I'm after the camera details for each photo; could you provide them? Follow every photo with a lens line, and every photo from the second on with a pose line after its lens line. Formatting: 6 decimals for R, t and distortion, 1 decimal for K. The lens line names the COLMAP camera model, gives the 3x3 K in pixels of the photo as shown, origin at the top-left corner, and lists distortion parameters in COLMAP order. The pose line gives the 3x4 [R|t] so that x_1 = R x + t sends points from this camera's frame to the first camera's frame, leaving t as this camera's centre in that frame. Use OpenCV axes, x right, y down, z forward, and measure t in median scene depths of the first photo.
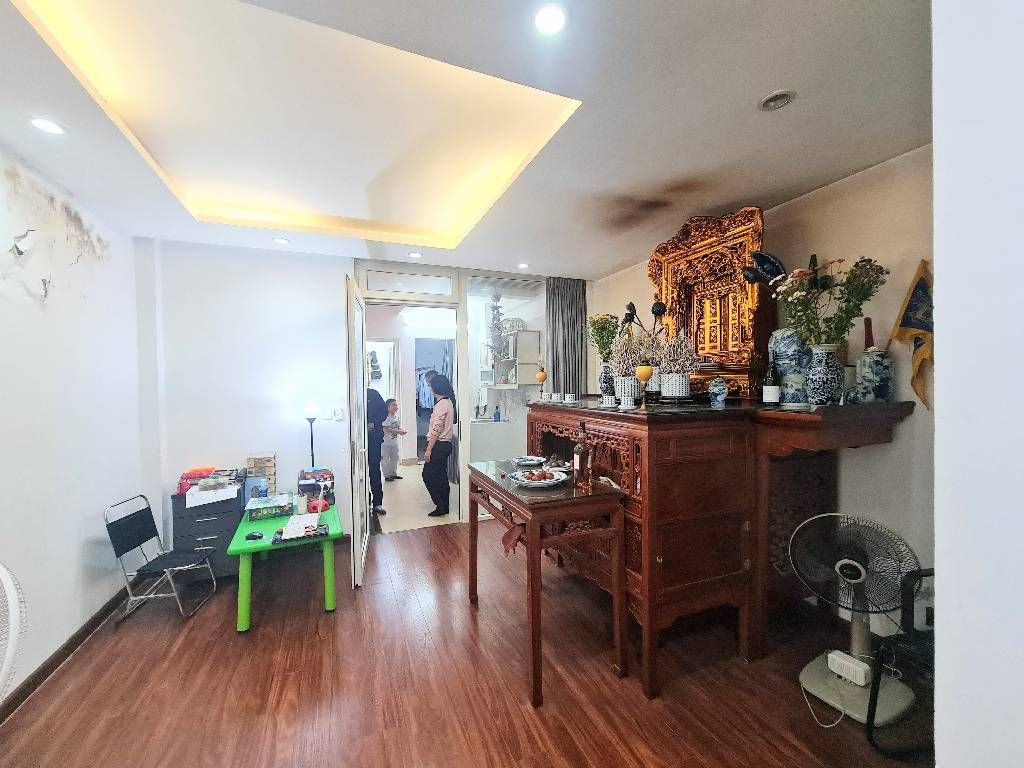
lens RADIAL K [[416.3, 0, 512.4], [0, 416.3, 385.8], [0, 0, 1]] dist [0.000567, -0.000774]
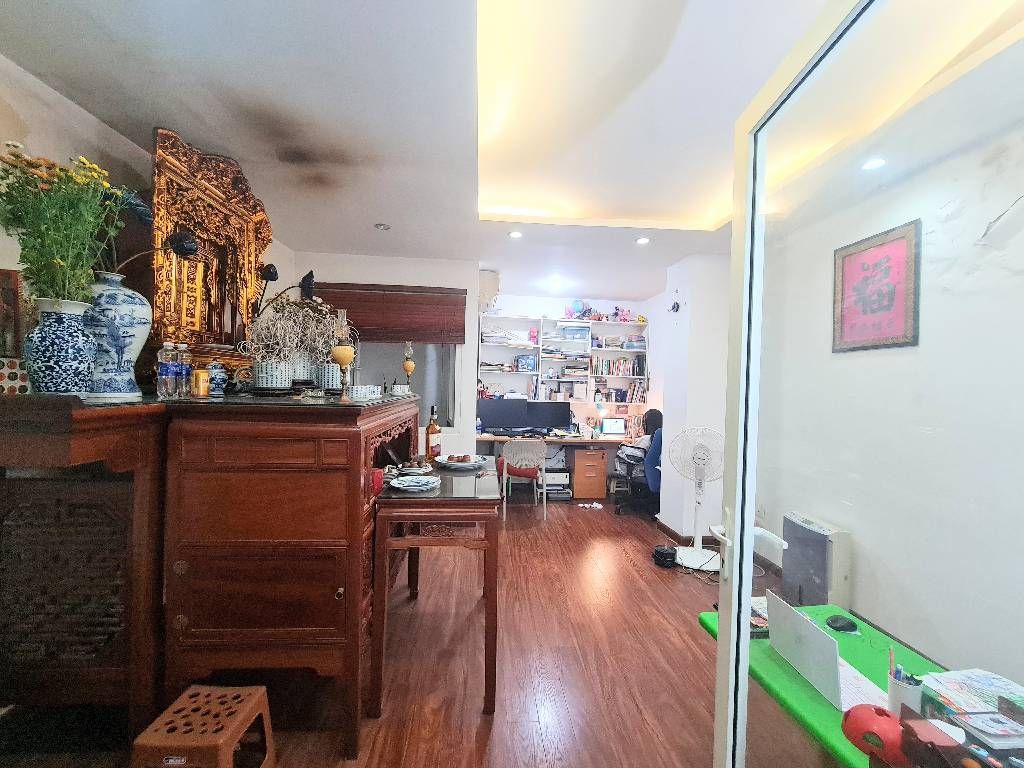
lens RADIAL K [[416.3, 0, 512.5], [0, 416.3, 382.8], [0, 0, 1]] dist [0.000567, -0.000774]
pose [[-0.946436, -0.009857, 0.322741, -0.331091], [-0.007652, 0.999938, 0.008103, 0.007834], [-0.322801, 0.005199, -0.946453, 1.585670]]
